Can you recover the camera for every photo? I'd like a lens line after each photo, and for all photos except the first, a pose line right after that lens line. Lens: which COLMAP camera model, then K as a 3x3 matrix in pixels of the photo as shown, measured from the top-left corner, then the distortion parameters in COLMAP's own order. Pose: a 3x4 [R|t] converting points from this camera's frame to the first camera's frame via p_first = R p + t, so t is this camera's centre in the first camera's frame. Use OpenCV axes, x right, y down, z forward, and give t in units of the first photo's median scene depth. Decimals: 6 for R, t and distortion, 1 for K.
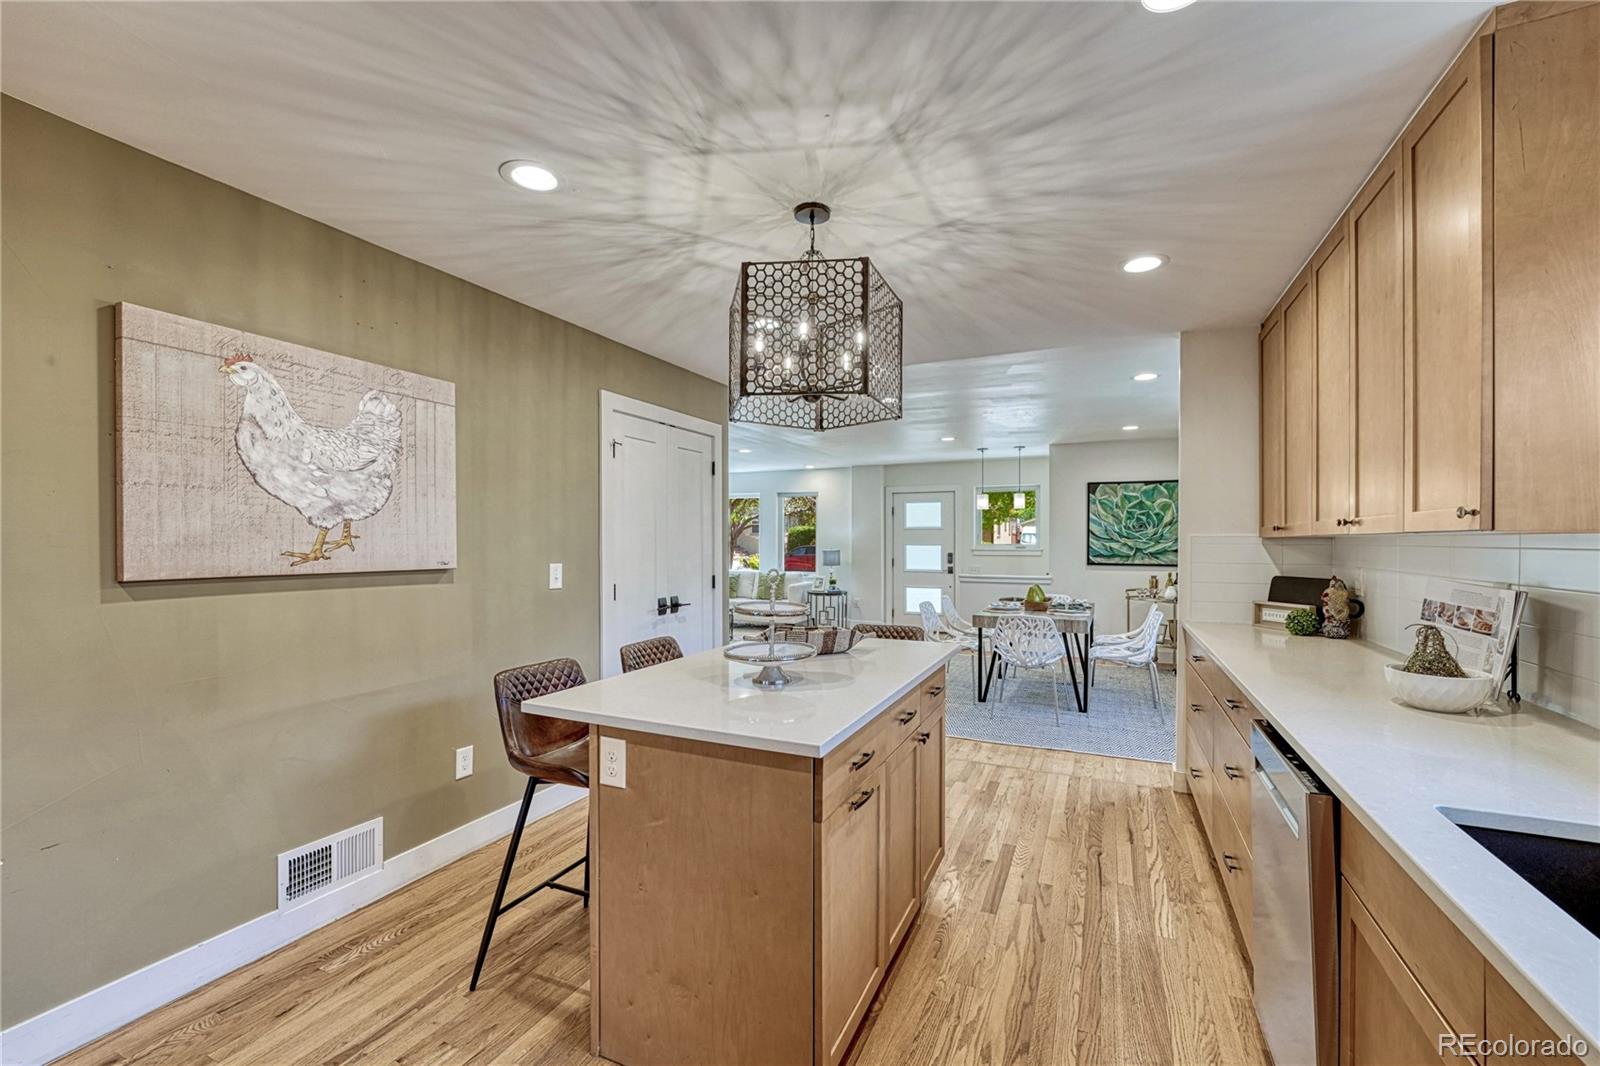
lens RADIAL K [[661.5, 0, 795.7], [0, 661.5, 542.9], [0, 0, 1]] dist [-0.016274, 0.003728]
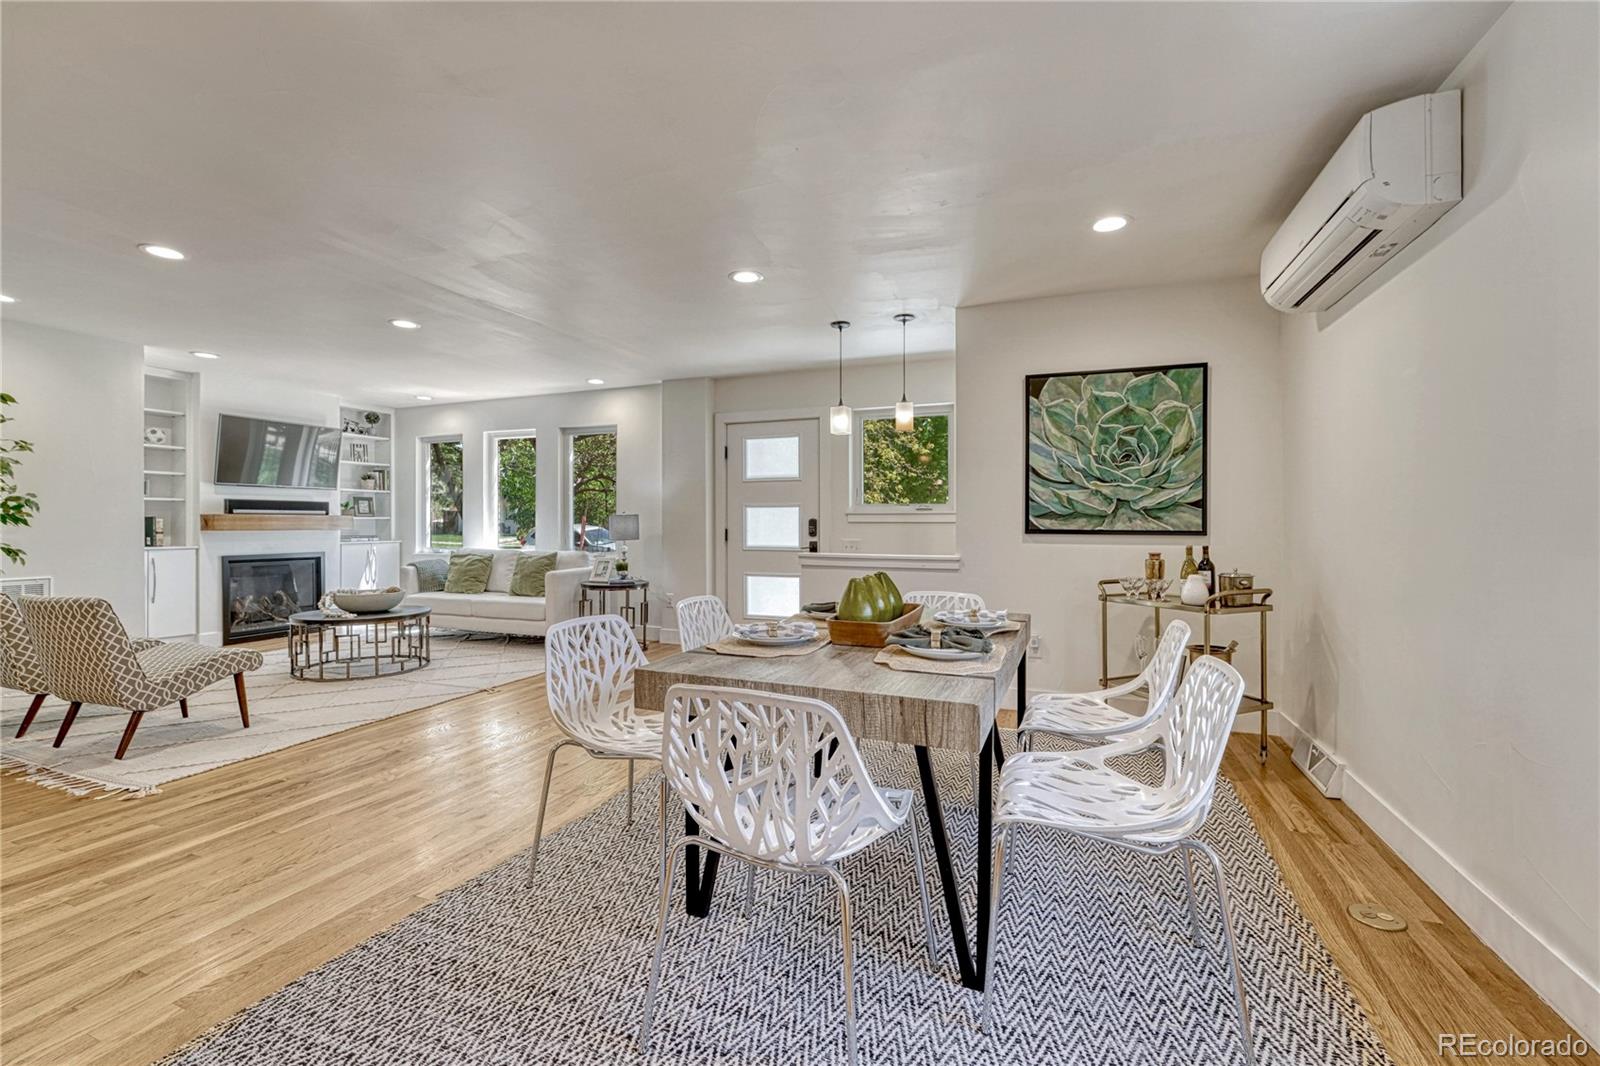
lens RADIAL K [[661.5, 0, 796.0], [0, 661.5, 523.4], [0, 0, 1]] dist [-0.016274, 0.003728]
pose [[0.998913, 0.001305, 0.046585, 0.239798], [-0.000991, 0.999977, -0.006751, 0.029595], [-0.046593, 0.006697, 0.998892, 0.493254]]
